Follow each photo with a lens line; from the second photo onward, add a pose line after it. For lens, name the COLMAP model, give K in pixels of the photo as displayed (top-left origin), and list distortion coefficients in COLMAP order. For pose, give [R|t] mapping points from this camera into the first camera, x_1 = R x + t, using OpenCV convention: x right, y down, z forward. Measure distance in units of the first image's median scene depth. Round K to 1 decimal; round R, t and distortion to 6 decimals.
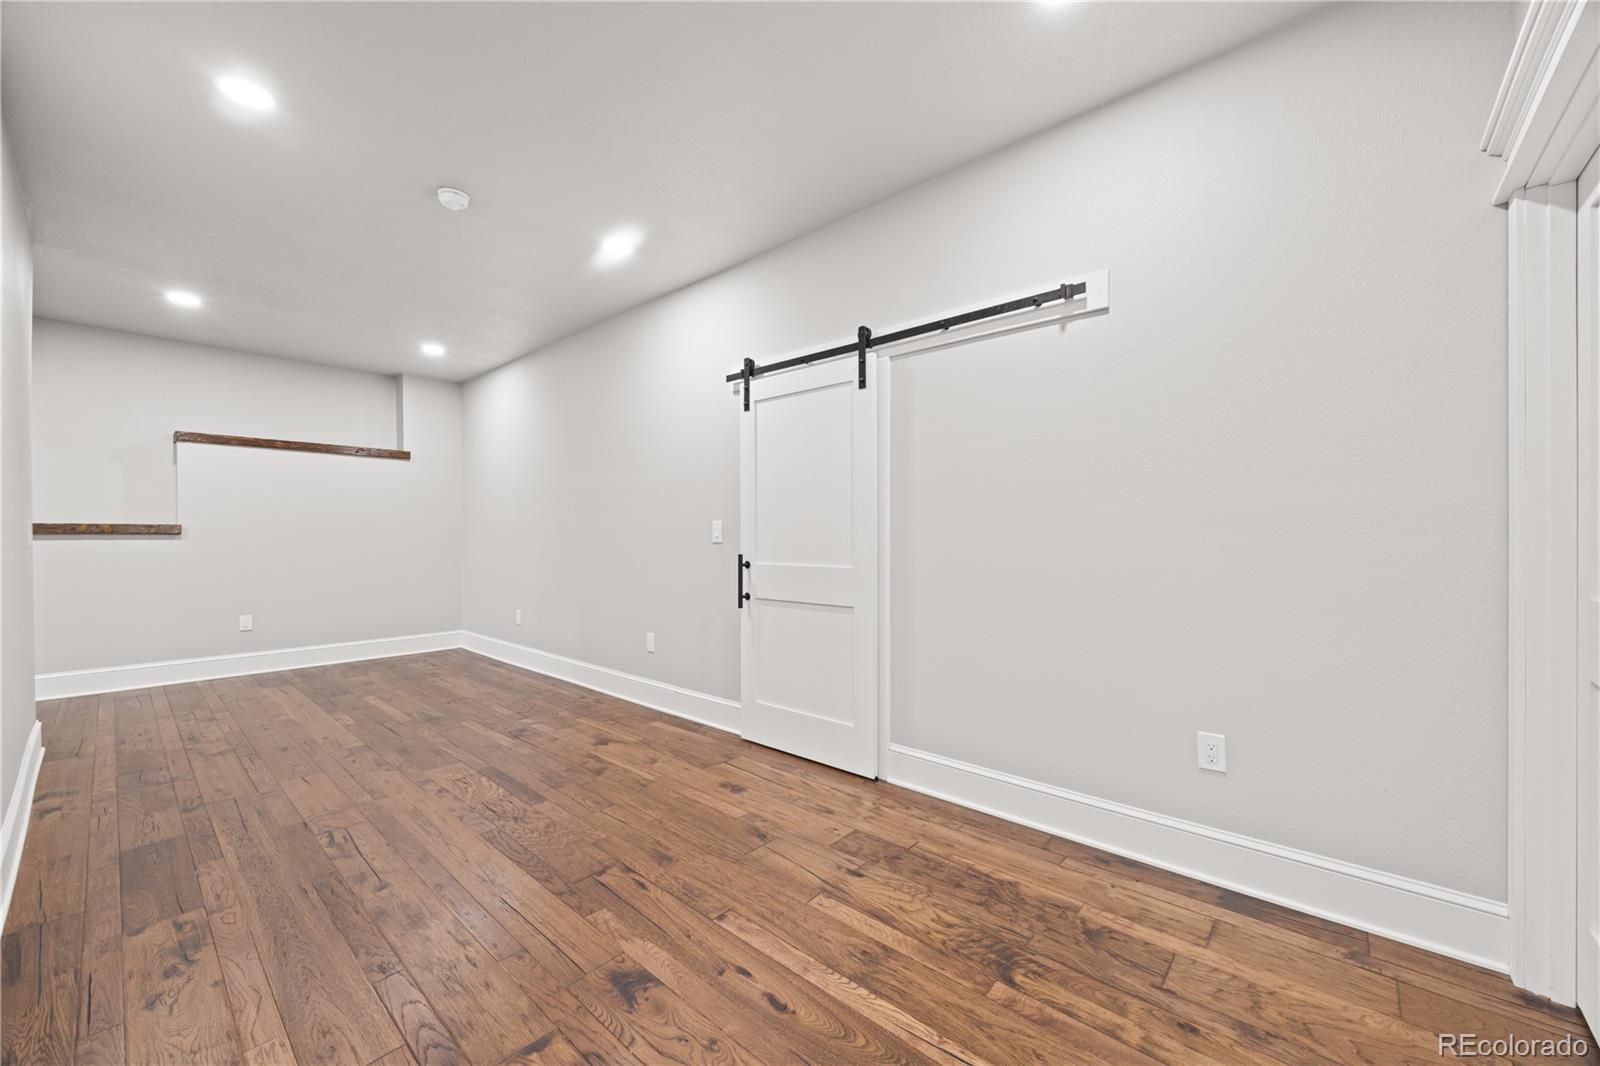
lens RADIAL K [[608.5, 0, 802.3], [0, 608.5, 534.7], [0, 0, 1]] dist [0.000086, -0.000009]
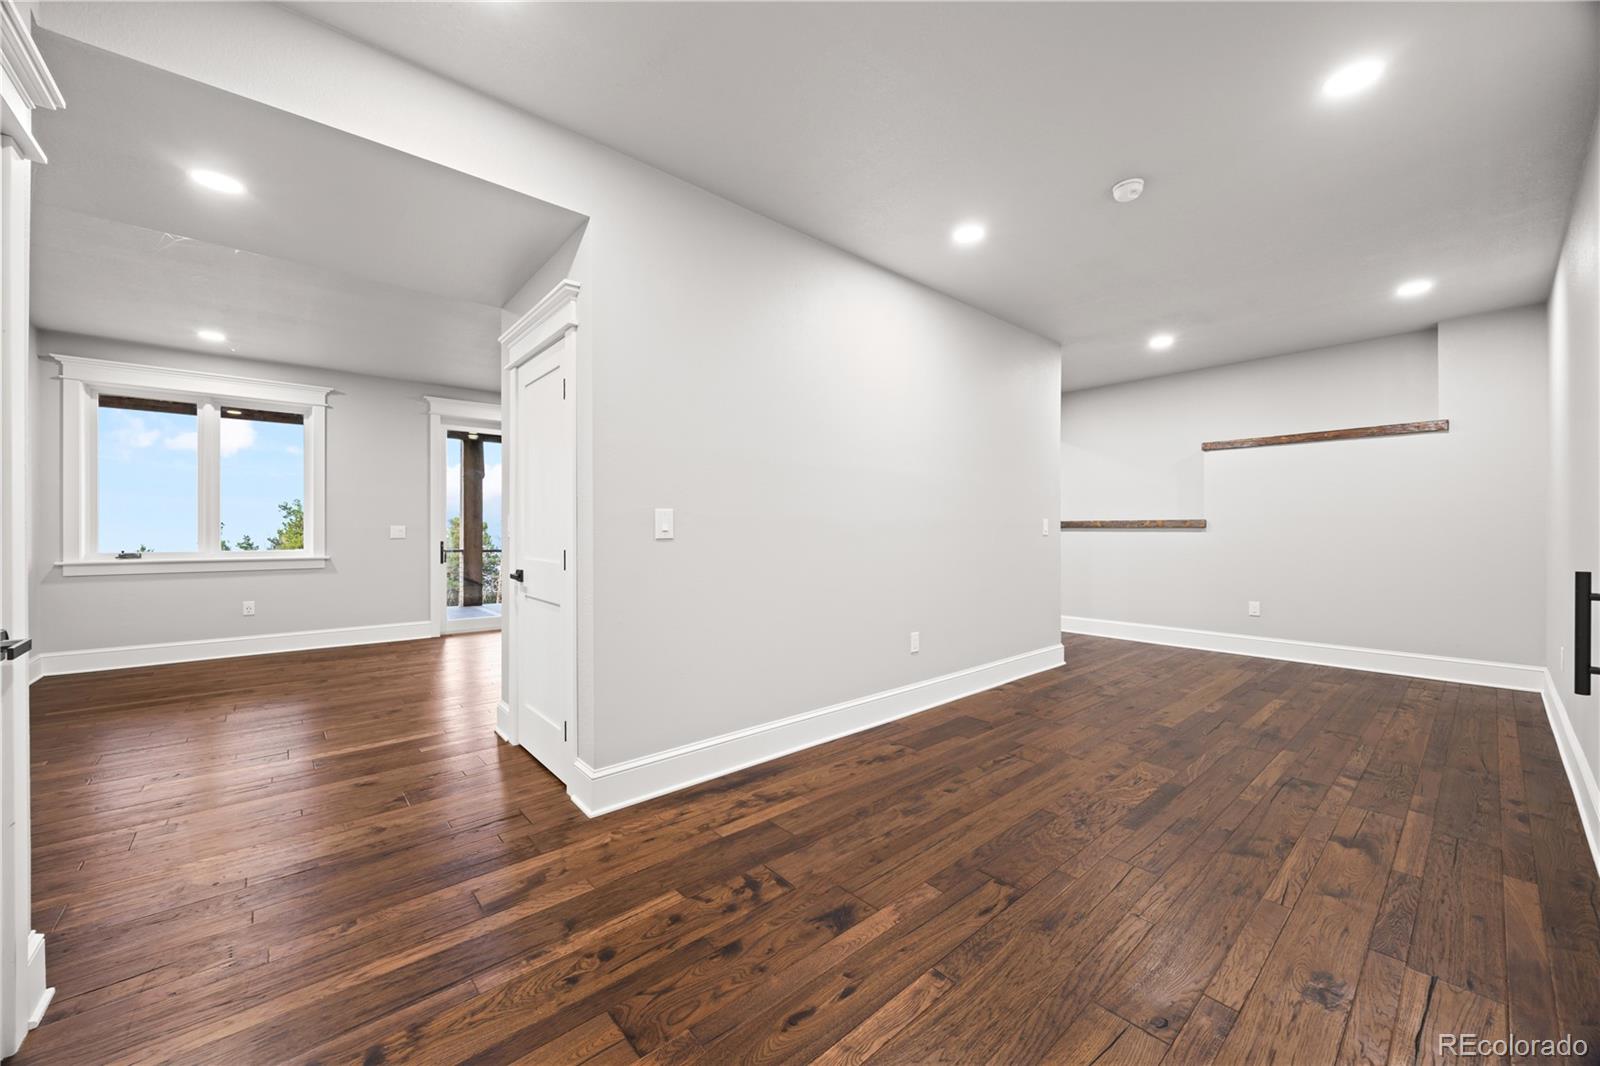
lens RADIAL K [[608.5, 0, 802.3], [0, 608.5, 534.7], [0, 0, 1]] dist [0.000086, -0.000009]
pose [[-0.129238, 0.008573, -0.991577, 0.509581], [0.005150, 0.999955, 0.007974, -0.000228], [0.991600, -0.004076, -0.129276, 0.637668]]
